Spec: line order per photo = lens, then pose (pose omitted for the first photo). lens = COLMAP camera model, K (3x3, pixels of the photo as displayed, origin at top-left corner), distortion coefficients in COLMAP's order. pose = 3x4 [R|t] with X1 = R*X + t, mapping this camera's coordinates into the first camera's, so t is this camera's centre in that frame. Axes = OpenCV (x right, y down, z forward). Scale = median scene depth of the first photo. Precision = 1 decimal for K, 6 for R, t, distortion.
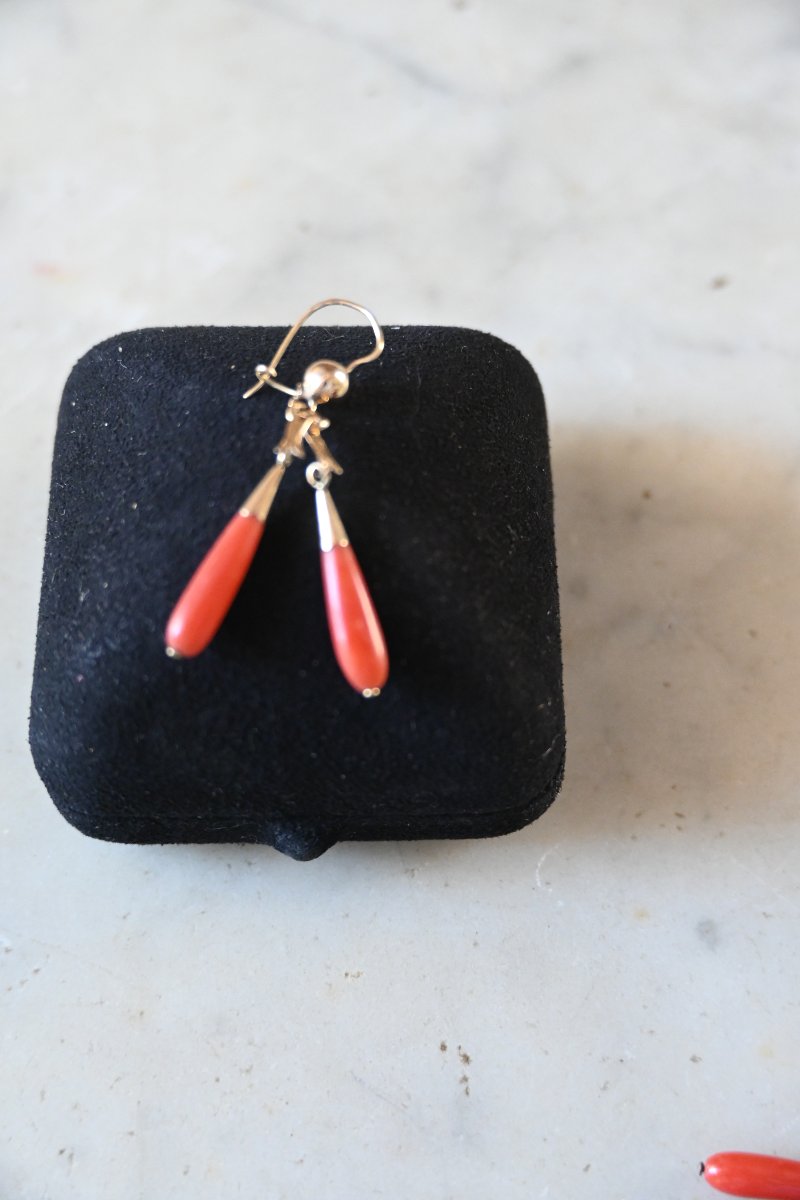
lens RADIAL K [[1961.3, 0, 400.0], [0, 1961.3, 600.0], [0, 0, 1]] dist [-0.006627, -0.003882]
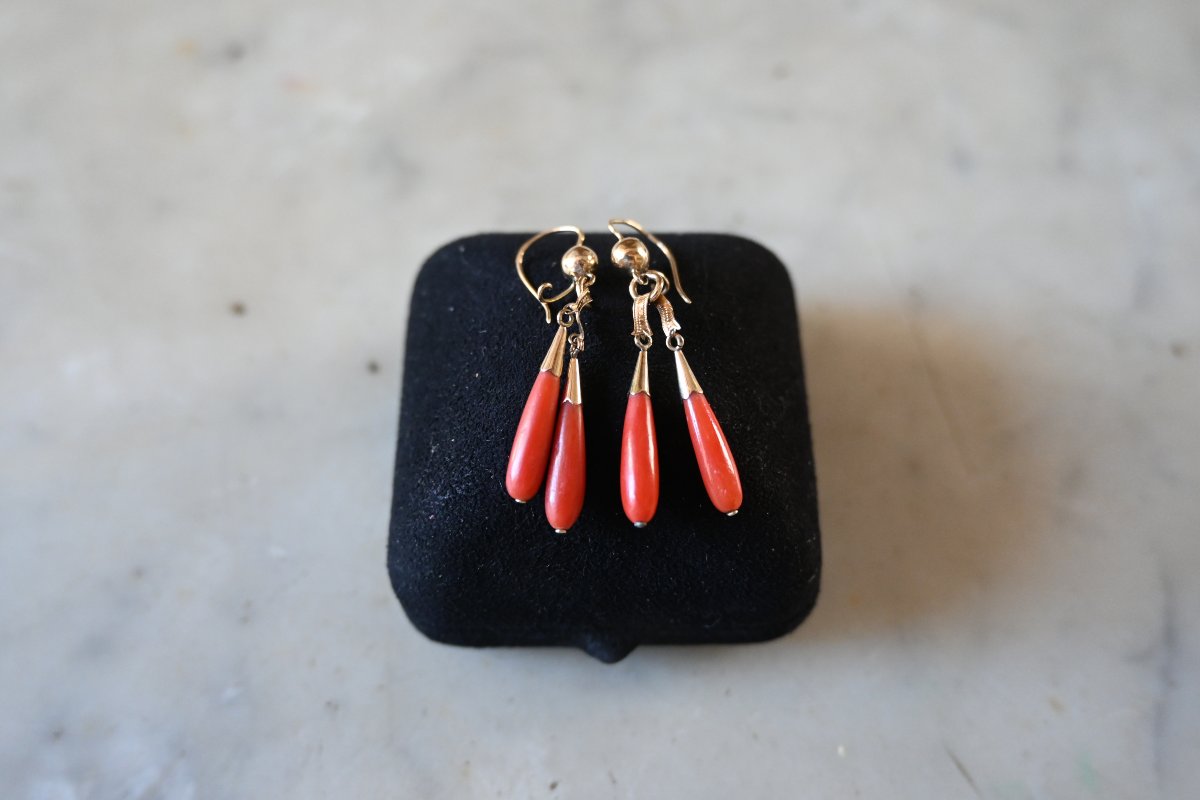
lens RADIAL K [[1224.2, 0, 600.0], [0, 1224.2, 400.0], [0, 0, 1]] dist [0.003014, -0.031452]
pose [[0.999986, 0.005233, 0.000088, -0.058214], [-0.005229, 0.999644, -0.026152, -0.012794], [-0.000224, 0.026151, 0.999658, 0.237569]]
